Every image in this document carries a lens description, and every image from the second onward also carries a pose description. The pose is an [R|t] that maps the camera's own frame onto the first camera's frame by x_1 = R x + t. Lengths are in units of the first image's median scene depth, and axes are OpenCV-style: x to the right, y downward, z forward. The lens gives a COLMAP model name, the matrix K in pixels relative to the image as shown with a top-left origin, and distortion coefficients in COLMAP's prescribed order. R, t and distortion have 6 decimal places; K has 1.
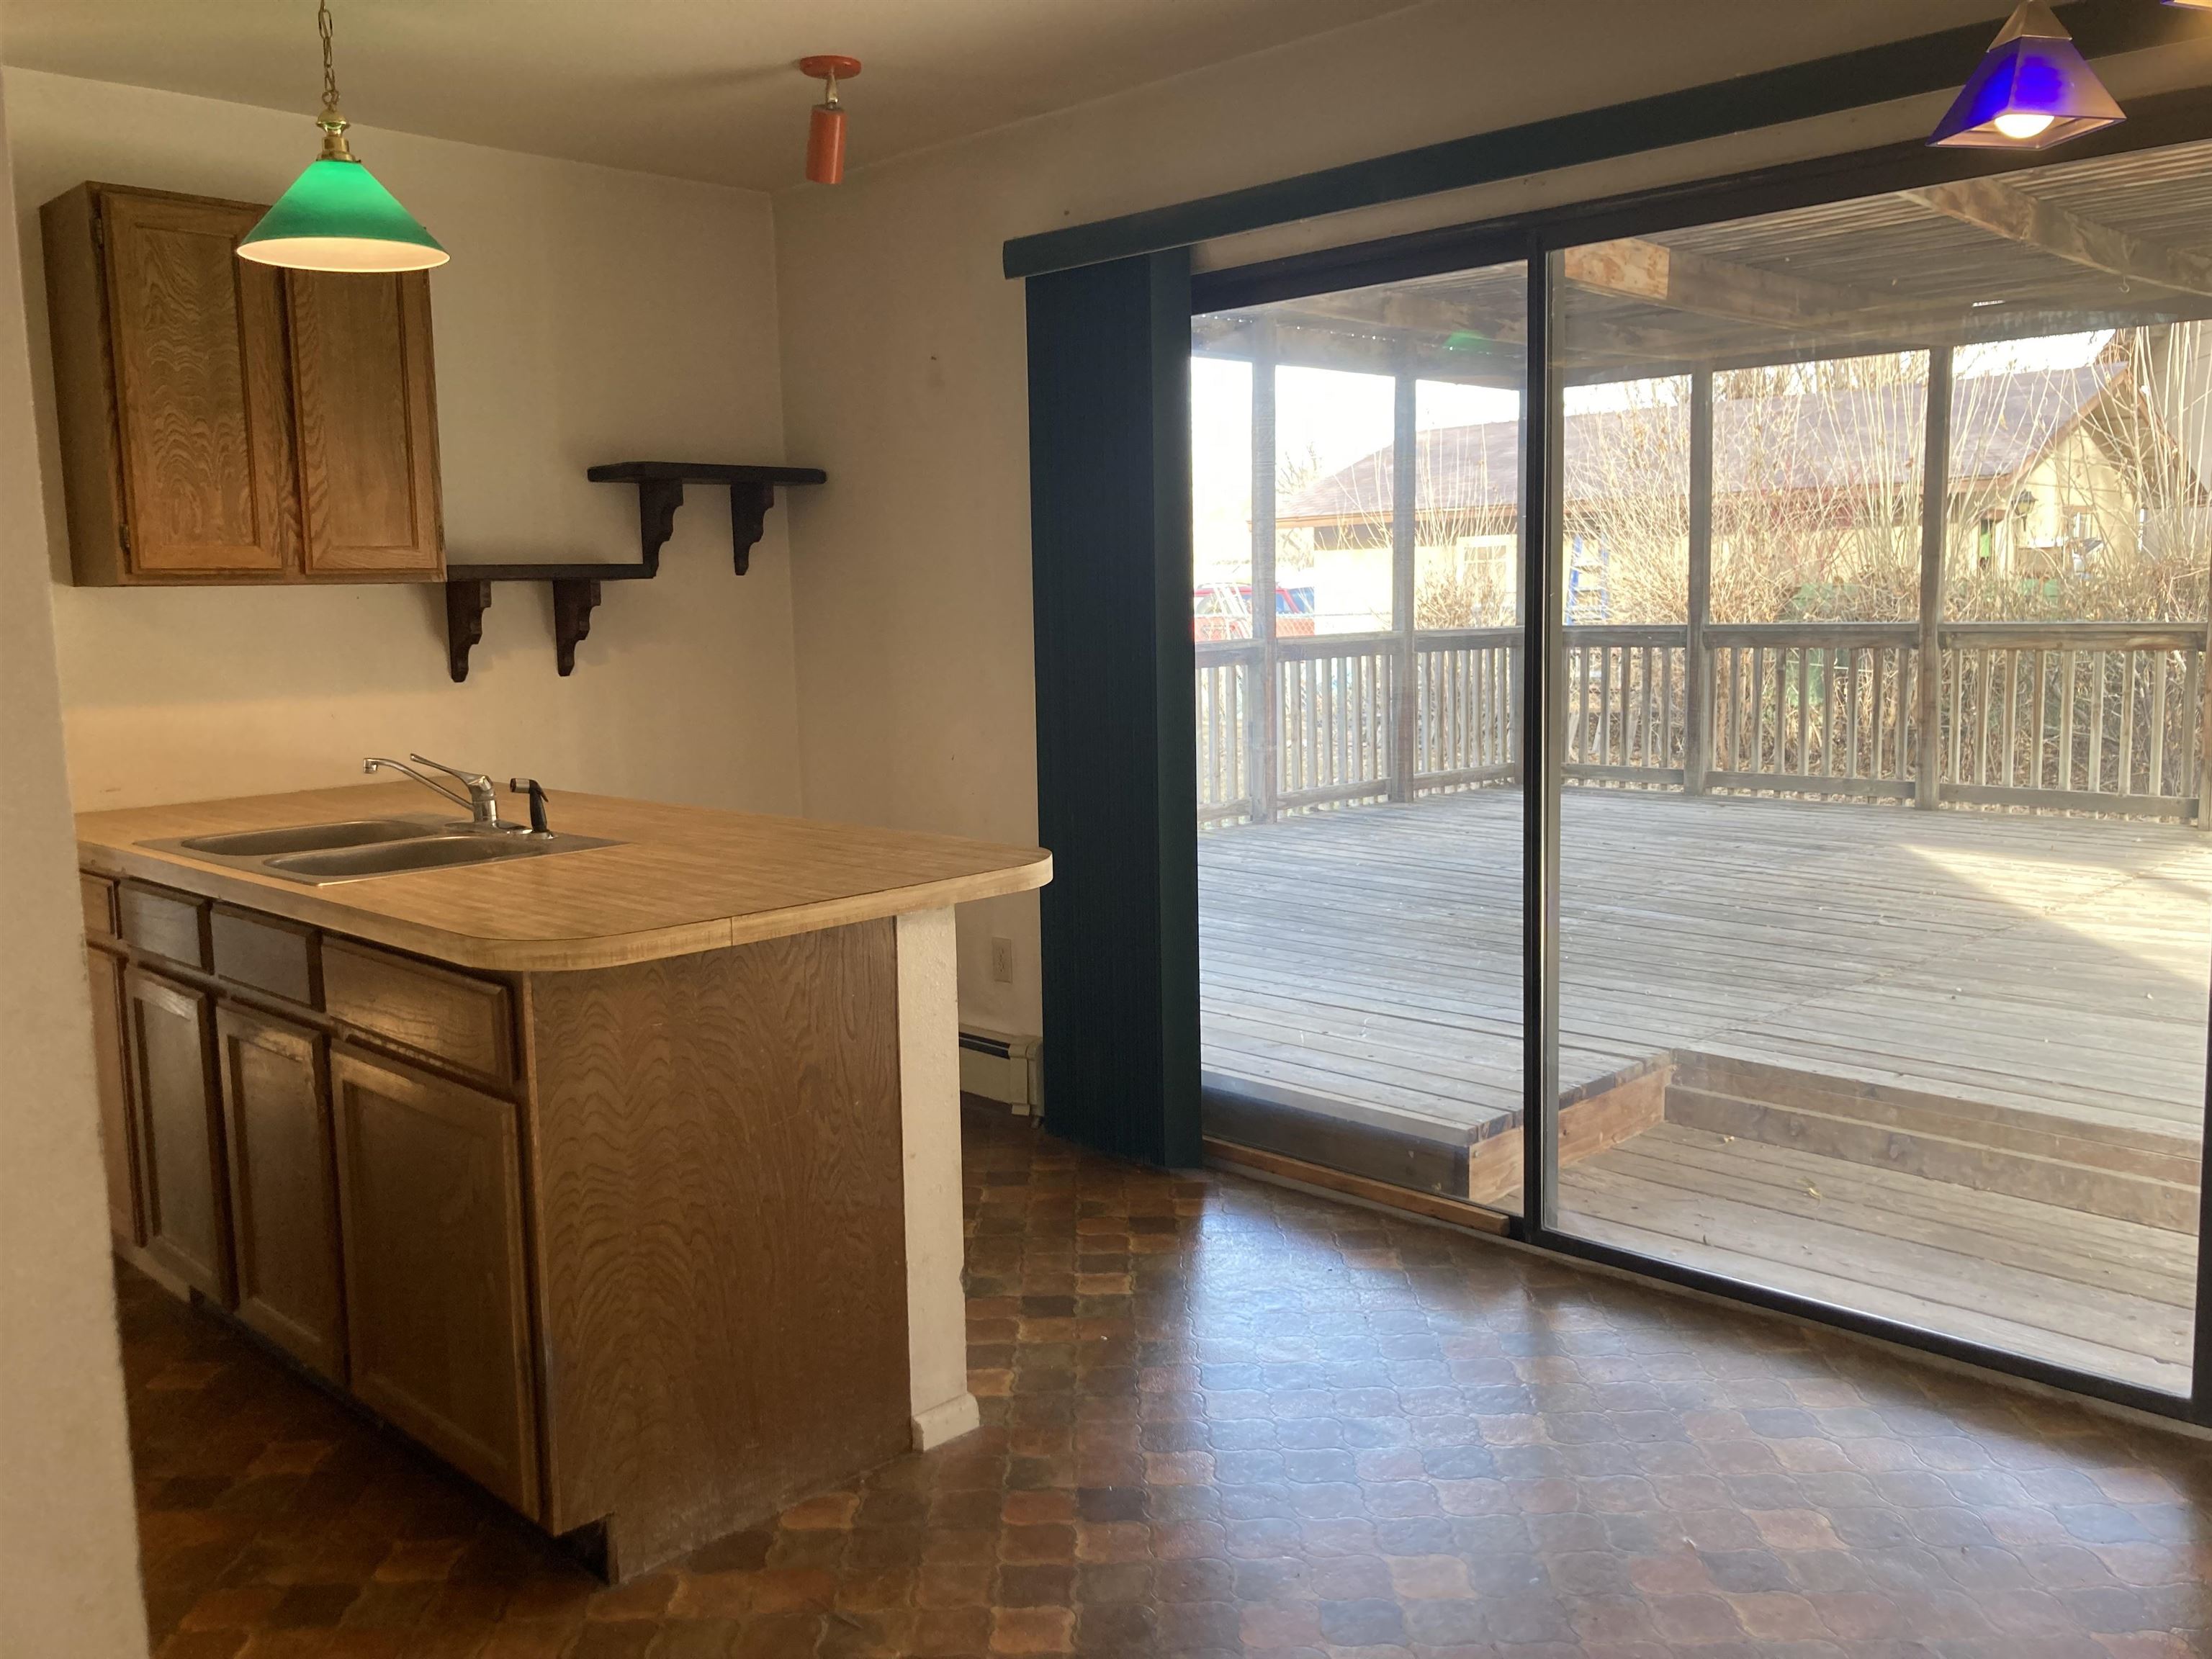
lens RADIAL K [[1822.9, 0, 1110.9], [0, 1822.9, 833.4], [0, 0, 1]] dist [0.037245, -0.024434]
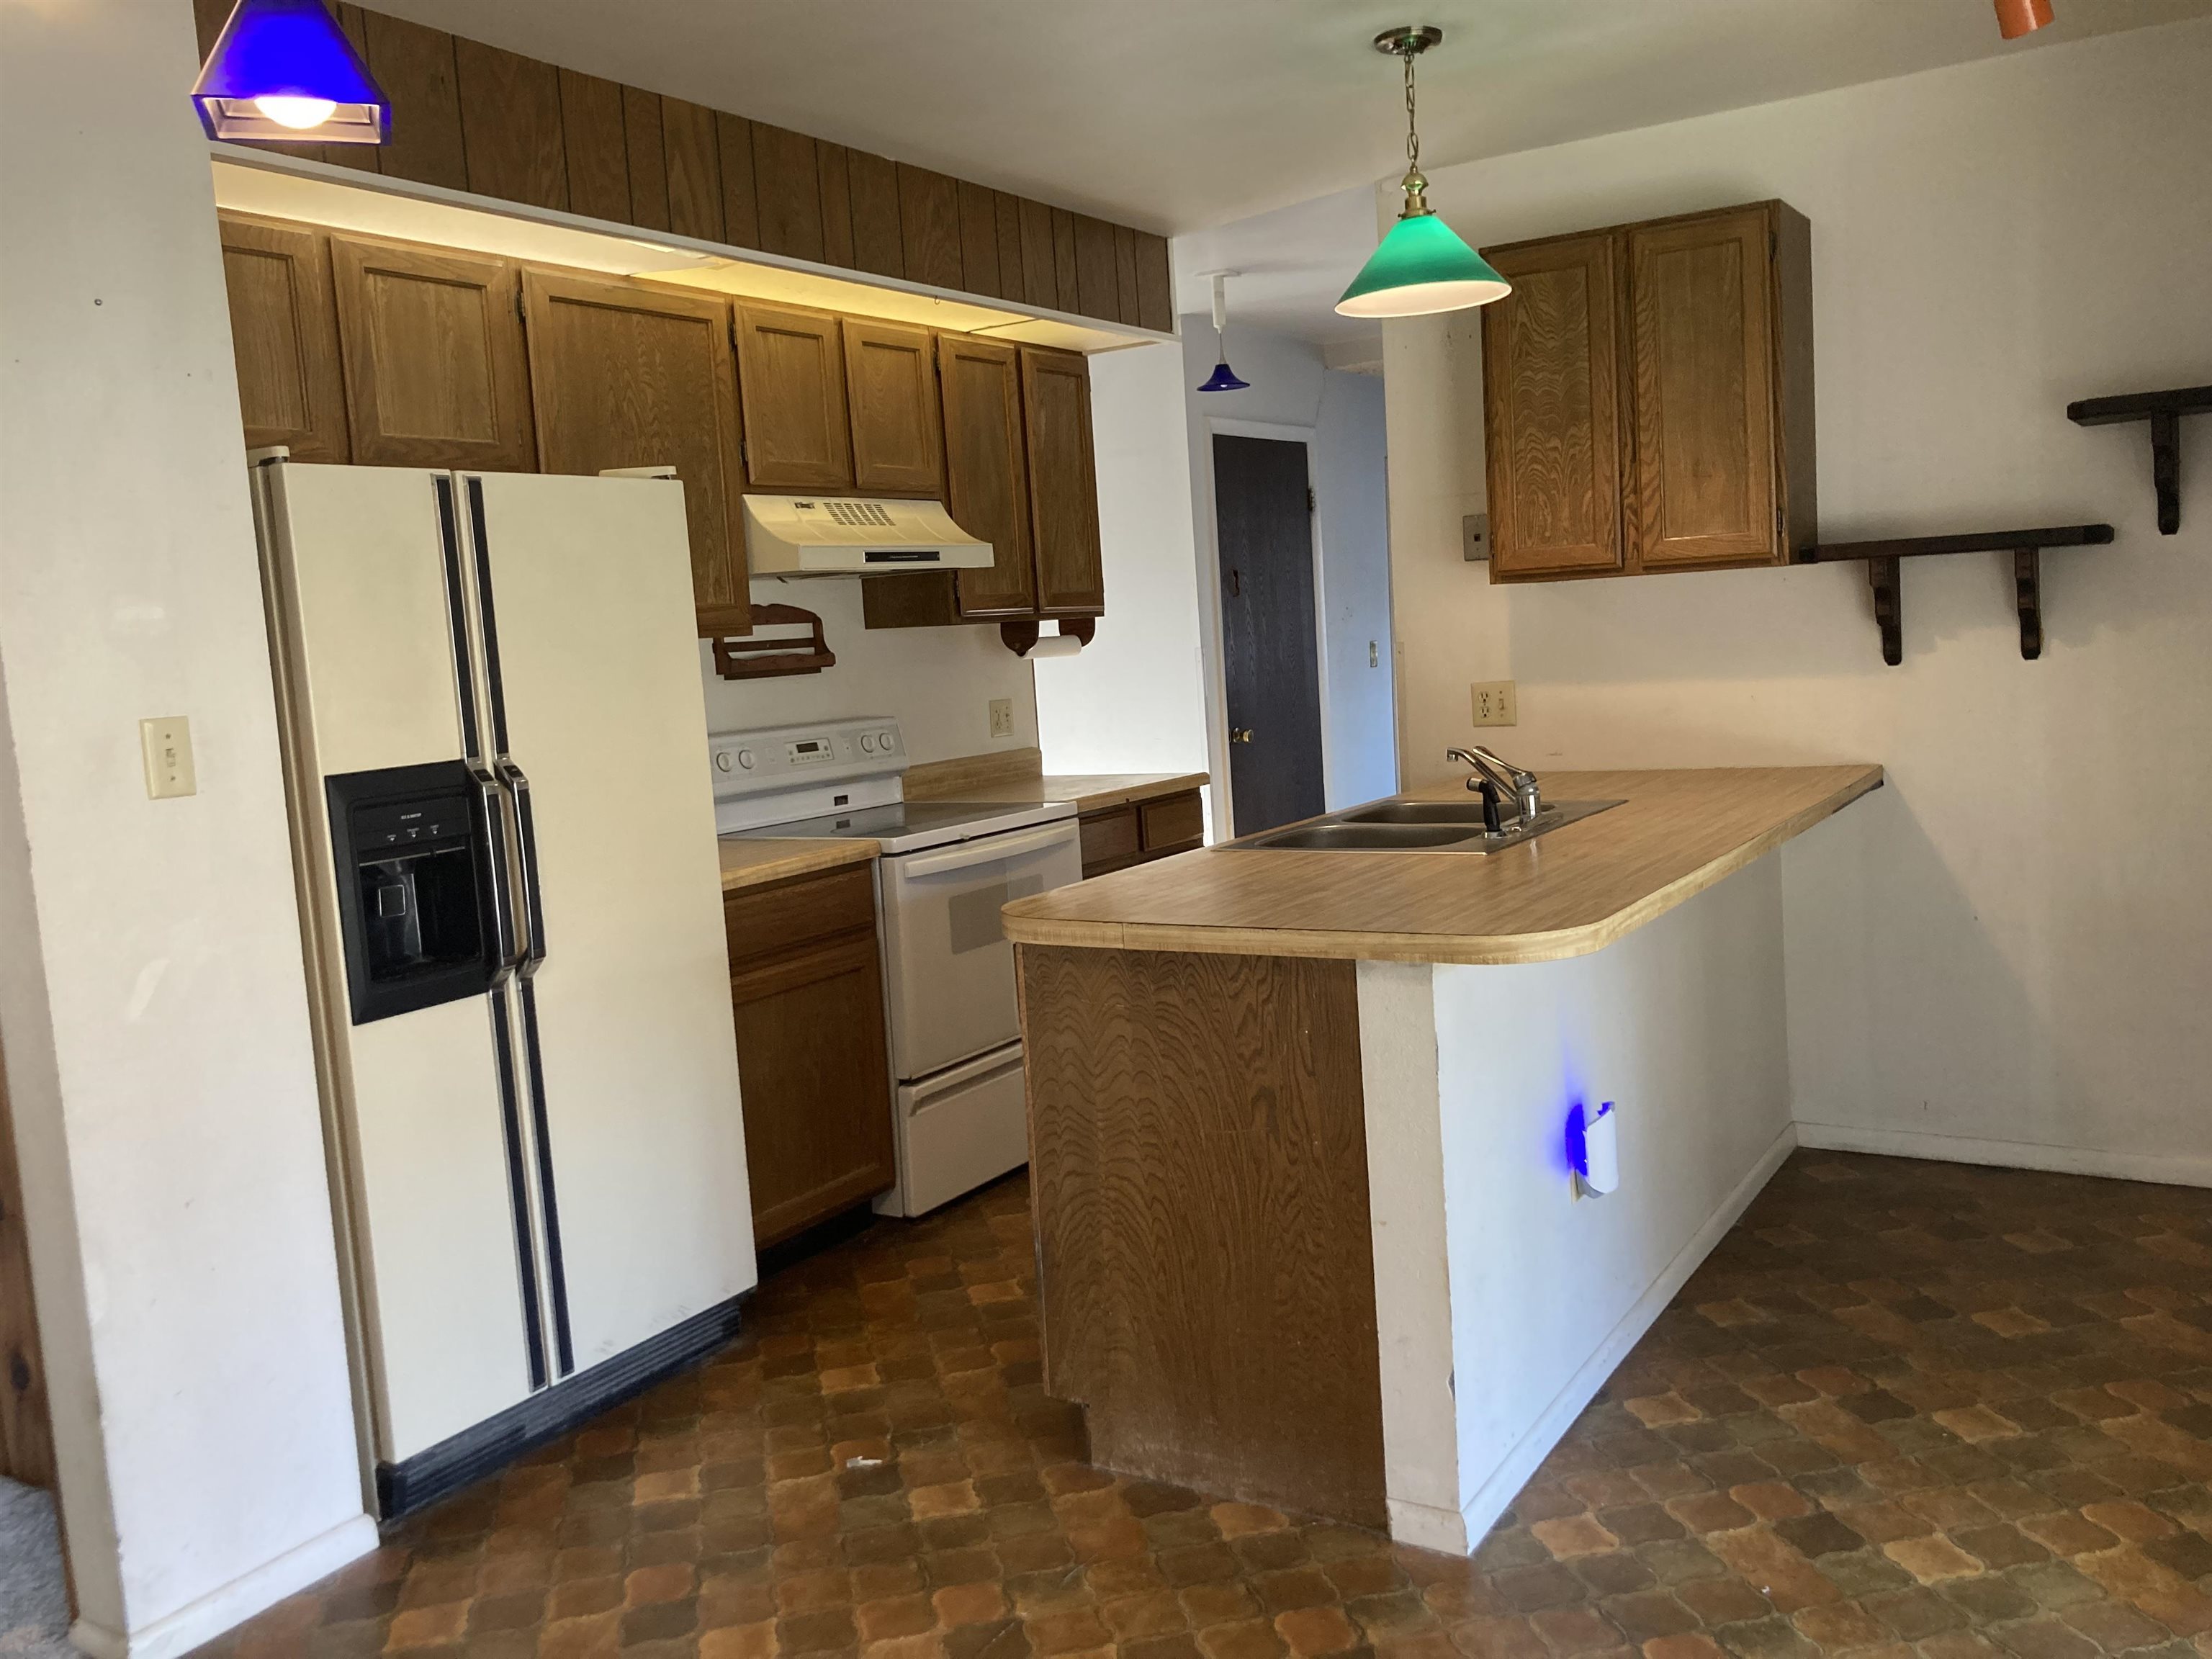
lens RADIAL K [[1822.9, 0, 1112.1], [0, 1822.9, 818.1], [0, 0, 1]] dist [0.037245, -0.024434]
pose [[0.218963, 0.113155, -0.969150, 0.669148], [-0.073226, 0.992357, 0.099320, -0.098794], [0.972981, 0.049220, 0.225576, 0.587003]]
